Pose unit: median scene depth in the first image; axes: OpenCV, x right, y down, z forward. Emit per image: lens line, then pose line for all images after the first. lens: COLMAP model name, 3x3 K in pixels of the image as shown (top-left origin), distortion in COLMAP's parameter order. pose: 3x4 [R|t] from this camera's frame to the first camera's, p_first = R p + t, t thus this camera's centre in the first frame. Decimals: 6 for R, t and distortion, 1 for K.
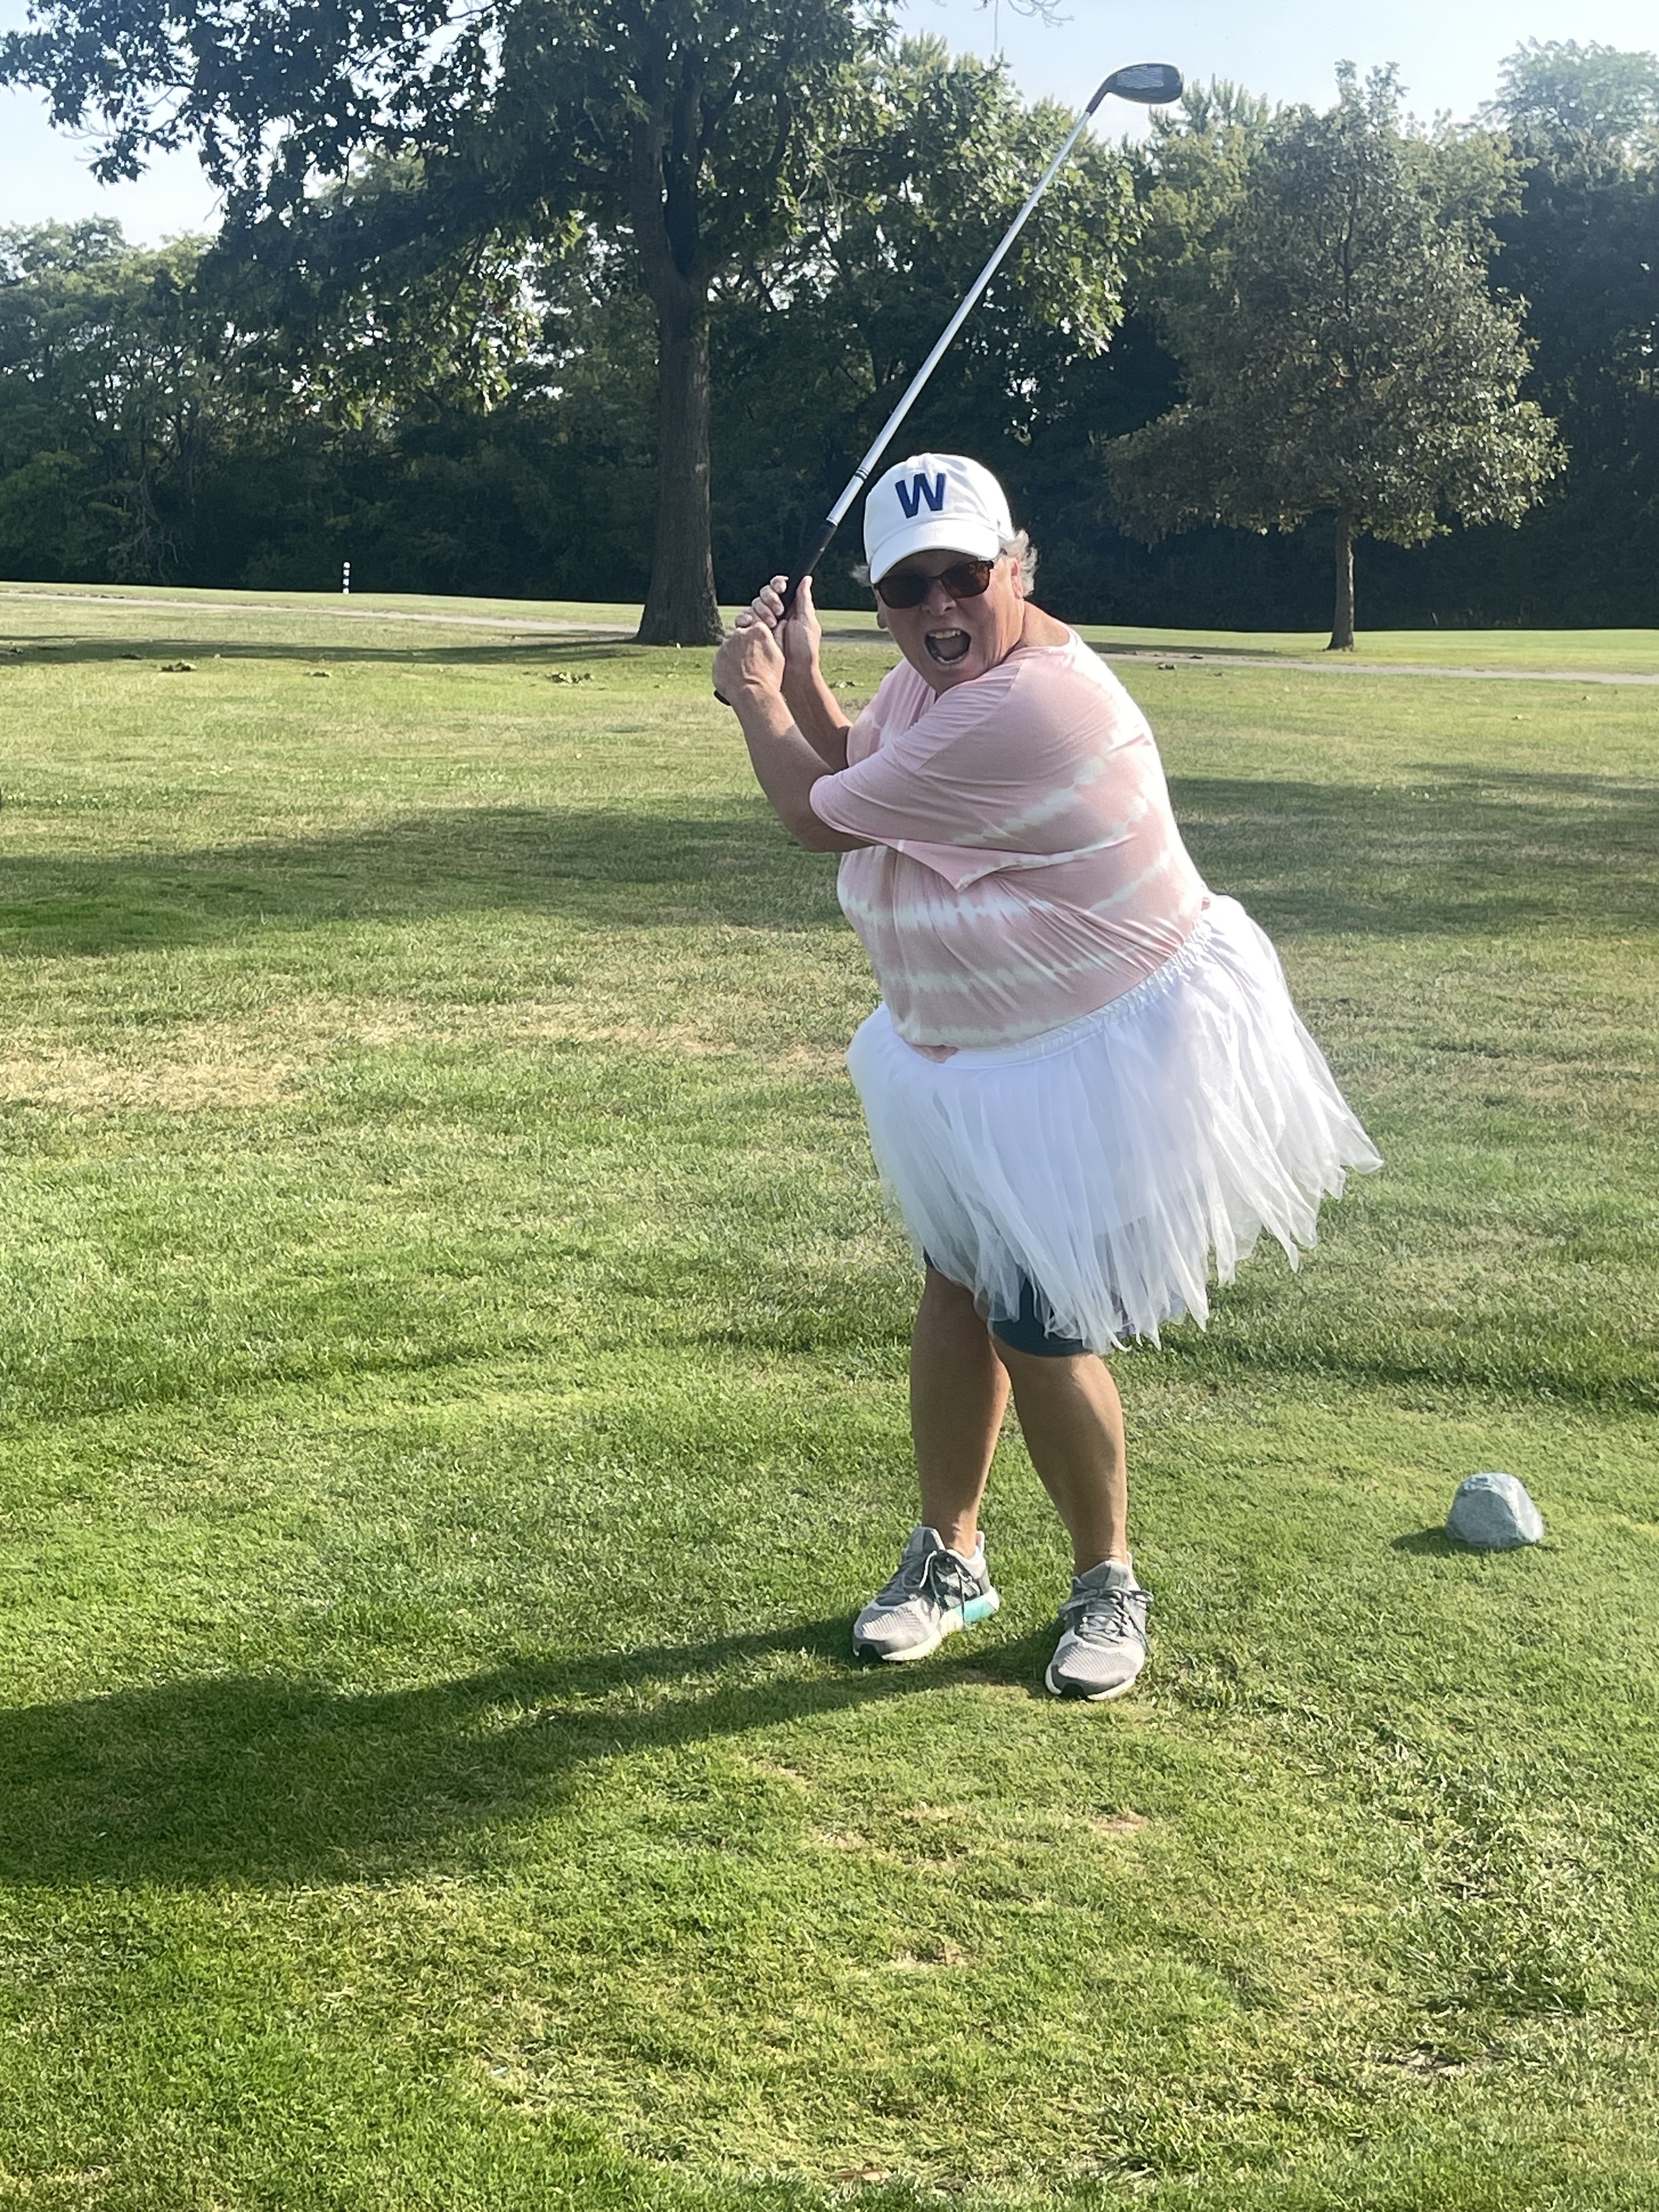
lens RADIAL K [[3329.8, 0, 834.7], [0, 3329.8, 1152.8], [0, 0, 1]] dist [0.175333, -0.665575]
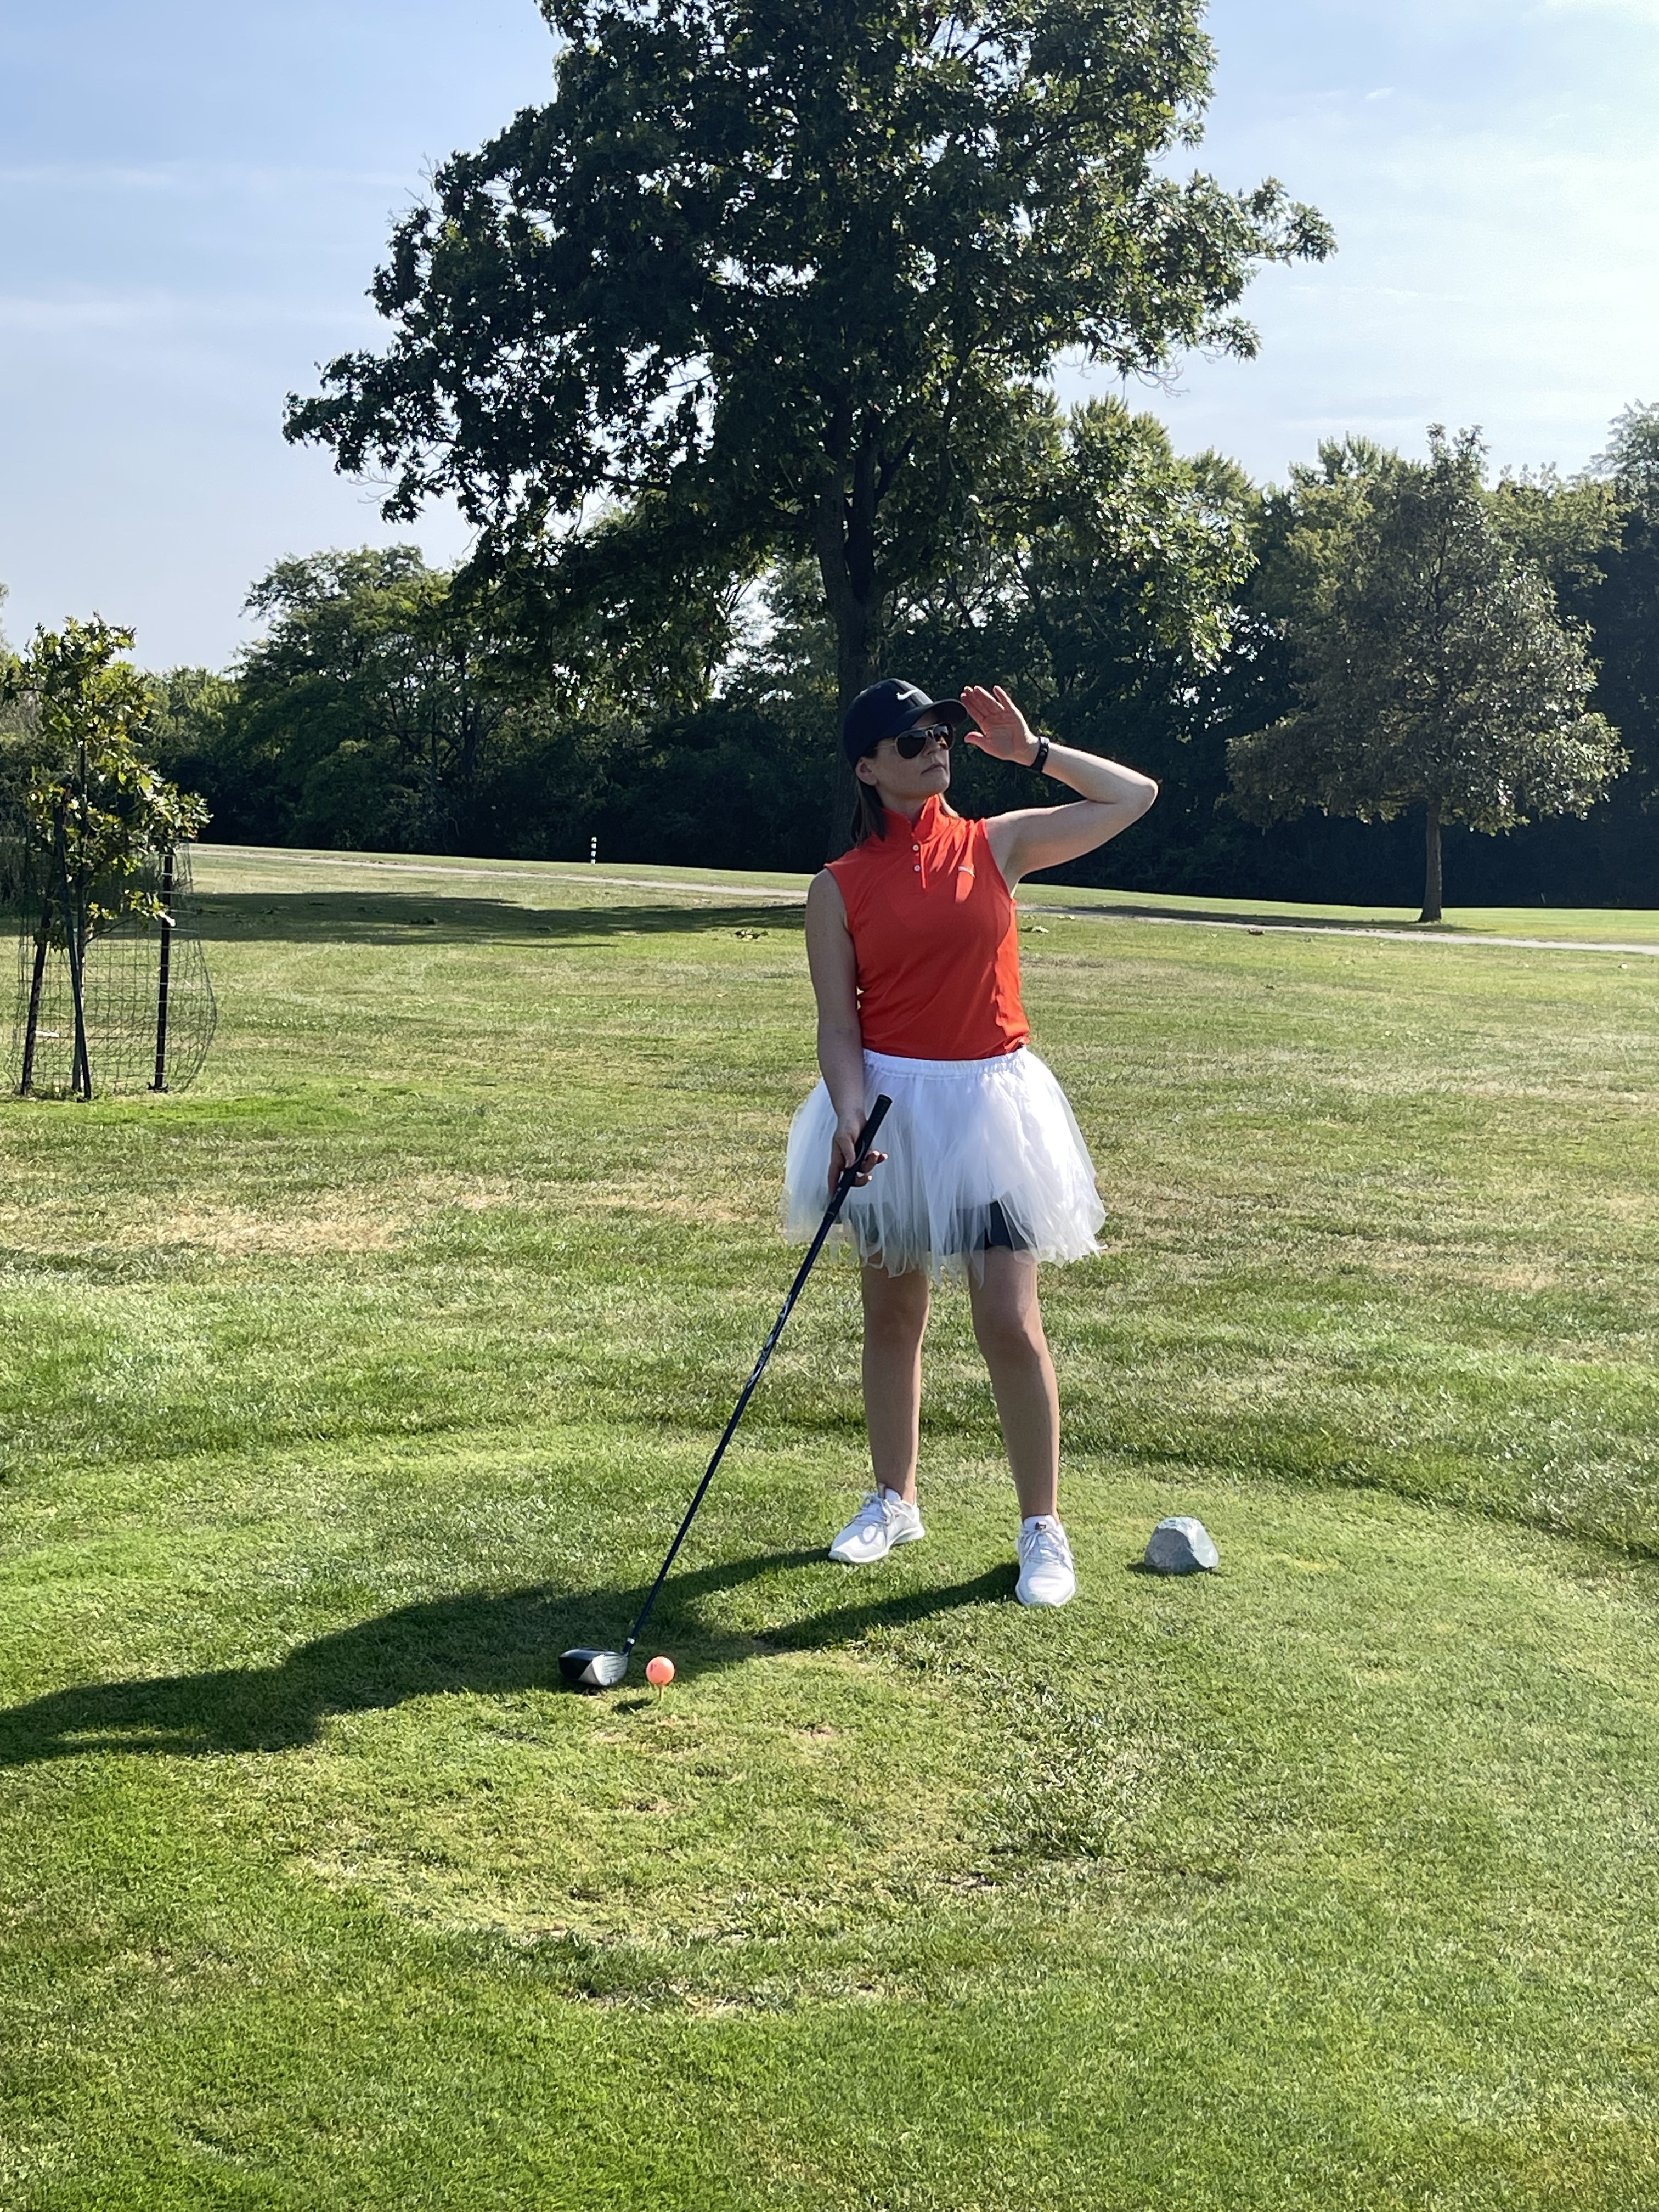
lens RADIAL K [[2967.2, 0, 874.6], [0, 2967.2, 1163.1], [0, 0, 1]] dist [0.203141, -0.891740]
pose [[0.997935, 0.020478, -0.060886, 0.091378], [-0.024529, 0.997482, -0.066540, 0.023652], [0.059370, 0.067896, 0.995924, -0.123053]]
